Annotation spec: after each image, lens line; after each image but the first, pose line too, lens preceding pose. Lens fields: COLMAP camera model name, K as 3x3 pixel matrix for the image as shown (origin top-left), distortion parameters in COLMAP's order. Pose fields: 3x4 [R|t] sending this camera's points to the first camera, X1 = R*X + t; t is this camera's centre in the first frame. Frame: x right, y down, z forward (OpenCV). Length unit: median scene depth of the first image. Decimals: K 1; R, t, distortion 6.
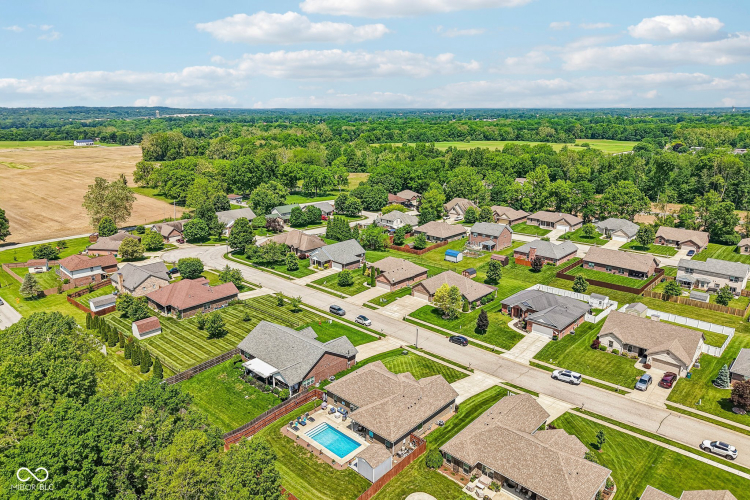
lens RADIAL K [[503.5, 0, 375.0], [0, 503.5, 250.0], [0, 0, 1]] dist [0.000974, -0.001590]
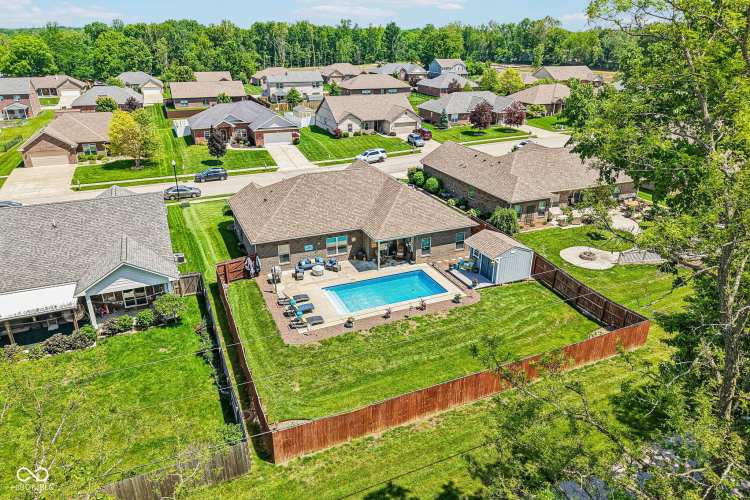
lens RADIAL K [[503.5, 0, 375.0], [0, 503.5, 250.0], [0, 0, 1]] dist [0.000974, -0.001590]
pose [[0.397761, -0.358697, 0.844466, -0.359208], [0.238450, 0.929197, 0.282372, 0.149261], [-0.885961, 0.089046, 0.455130, 0.581510]]
